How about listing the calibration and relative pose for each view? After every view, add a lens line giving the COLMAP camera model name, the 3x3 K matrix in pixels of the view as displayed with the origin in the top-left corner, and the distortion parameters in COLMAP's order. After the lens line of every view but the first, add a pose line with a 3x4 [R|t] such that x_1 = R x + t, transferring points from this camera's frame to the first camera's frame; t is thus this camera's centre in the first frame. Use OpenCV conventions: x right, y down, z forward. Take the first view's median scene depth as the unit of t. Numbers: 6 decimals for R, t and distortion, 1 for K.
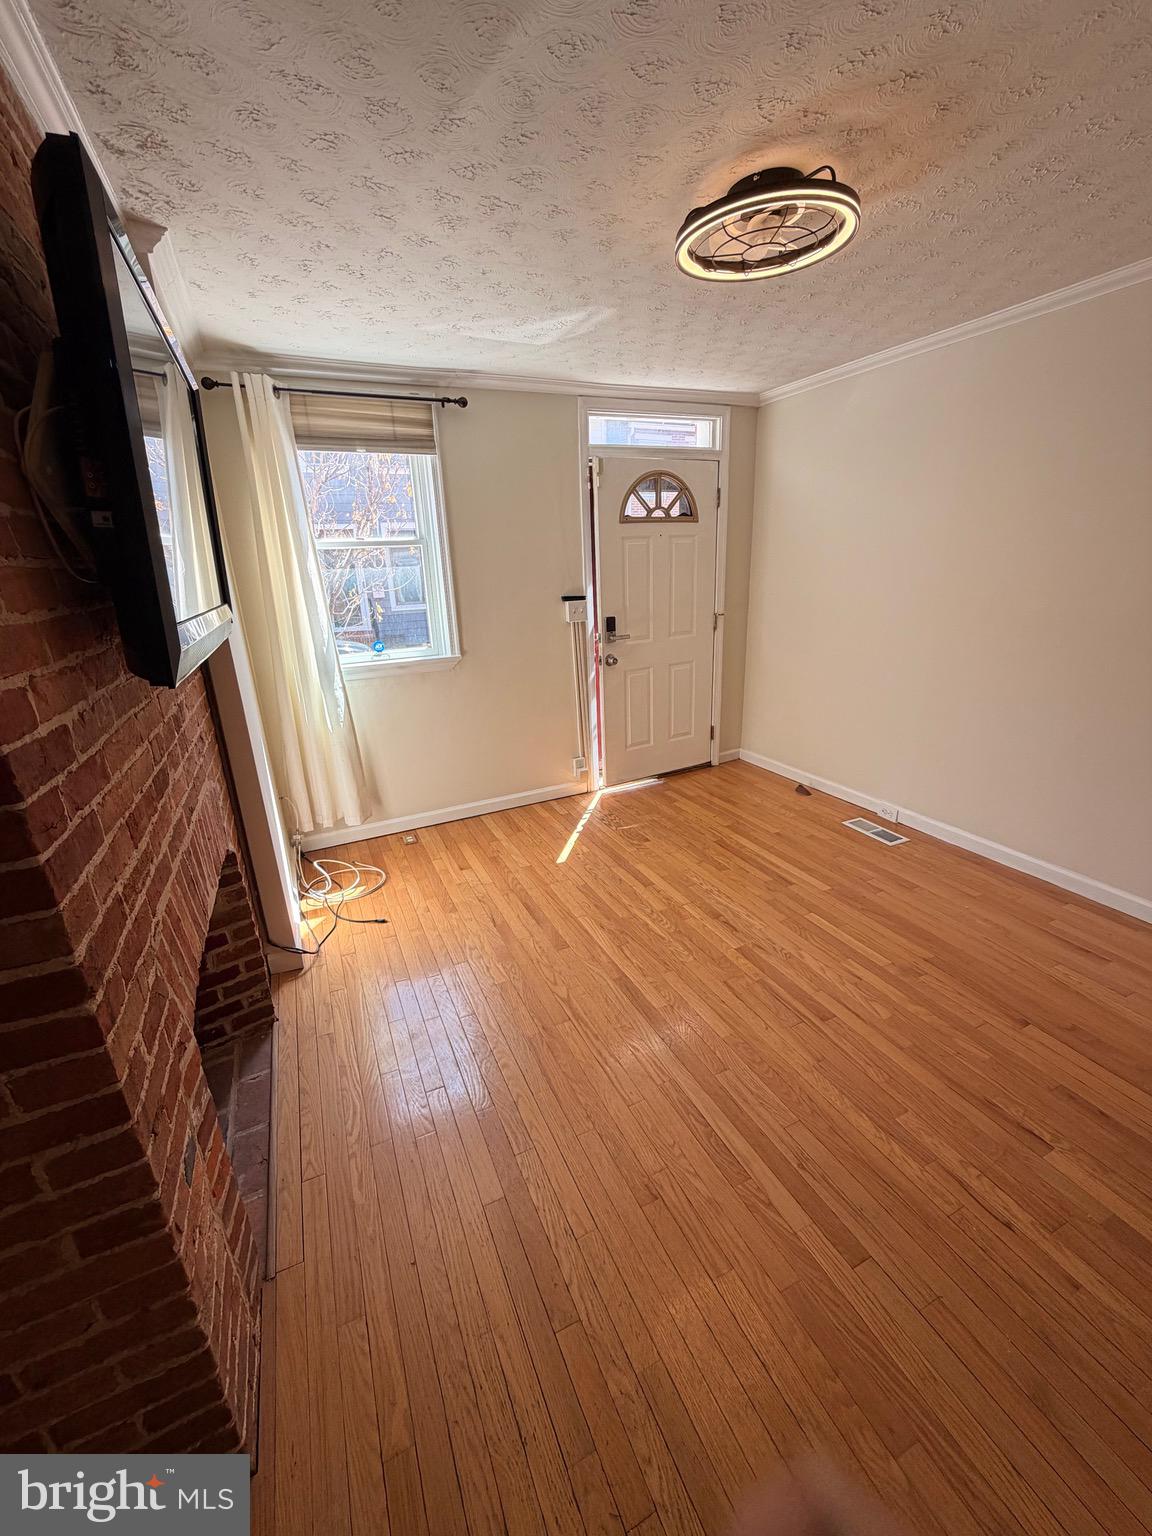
lens RADIAL K [[611.0, 0, 575.3], [0, 611.0, 763.3], [0, 0, 1]] dist [-0.000440, -0.000174]
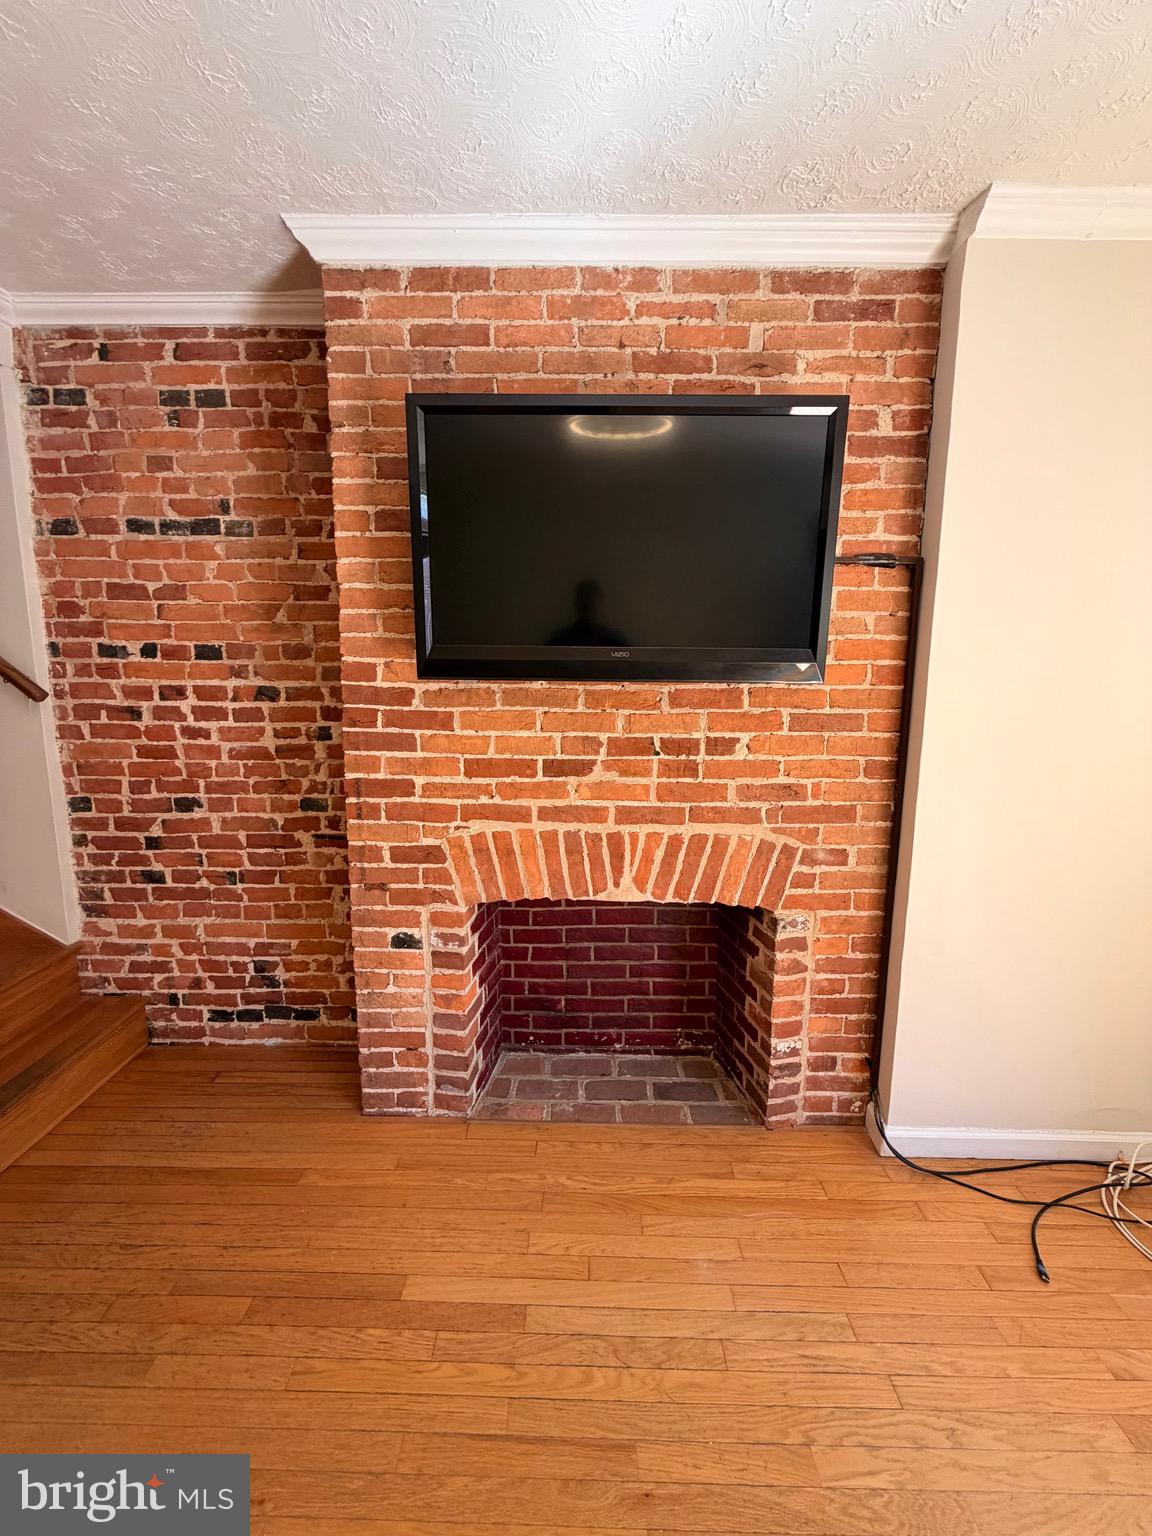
lens RADIAL K [[611.0, 0, 575.3], [0, 611.0, 763.3], [0, 0, 1]] dist [-0.000440, -0.000174]
pose [[-0.425065, 0.164852, -0.890024, 0.308169], [-0.273748, 0.913818, 0.299998, -0.233596], [0.862776, 0.371161, -0.343304, 0.880985]]
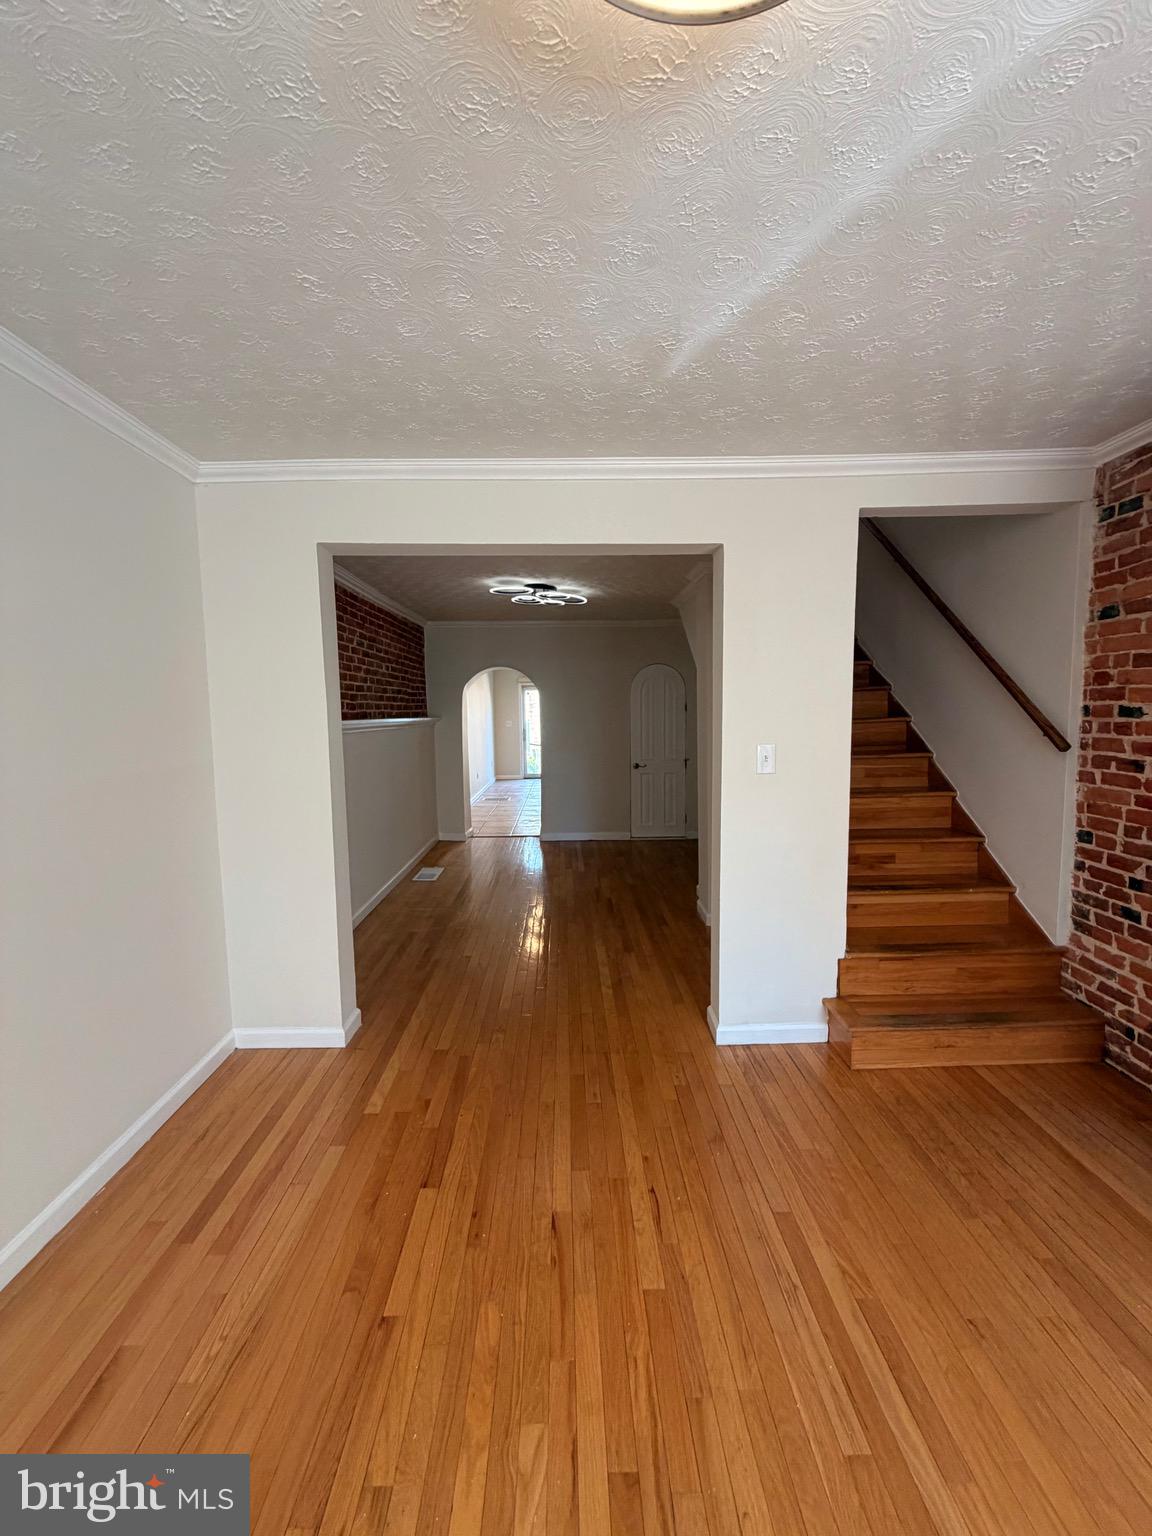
lens RADIAL K [[611.0, 0, 575.3], [0, 611.0, 763.3], [0, 0, 1]] dist [-0.000440, -0.000174]
pose [[-0.917052, 0.012731, 0.398564, 0.217120], [0.166206, 0.920738, 0.353012, -0.380232], [-0.362479, 0.389974, -0.846480, 1.198628]]
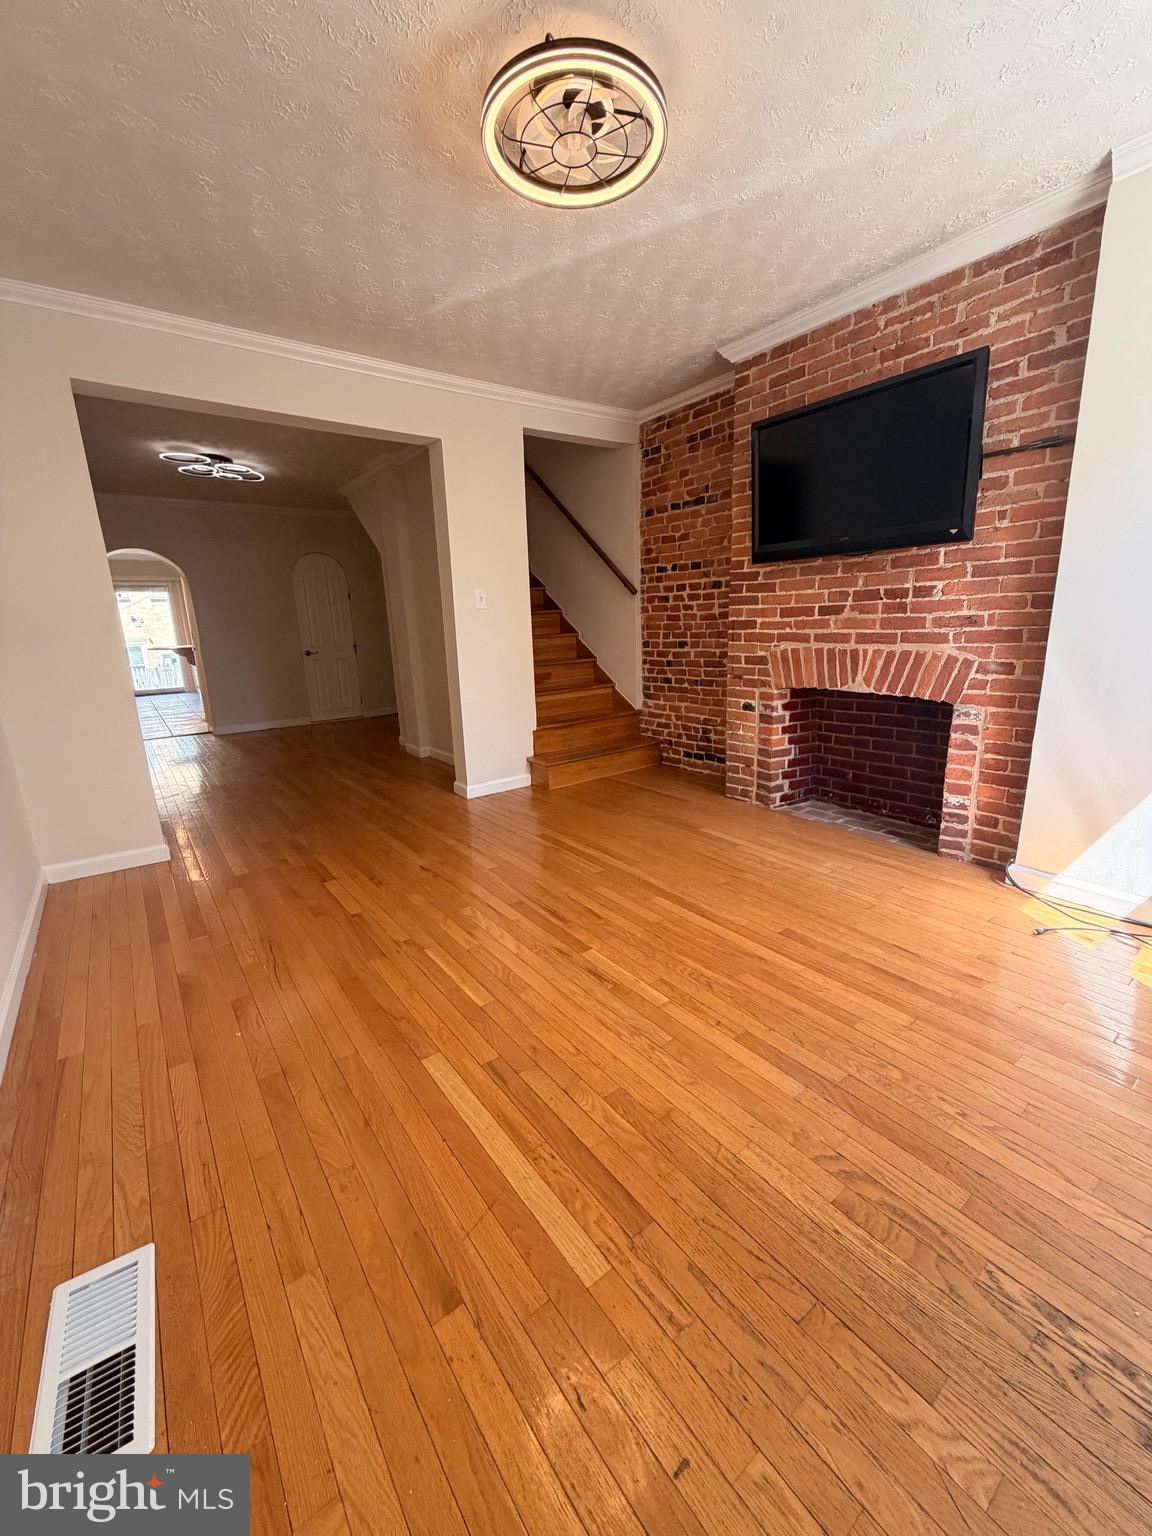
lens RADIAL K [[611.0, 0, 575.3], [0, 611.0, 763.3], [0, 0, 1]] dist [-0.000440, -0.000174]
pose [[-0.974478, 0.116462, -0.191912, 0.481902], [-0.000153, 0.854554, 0.519363, -0.414012], [0.224485, 0.506137, -0.832726, 1.819480]]
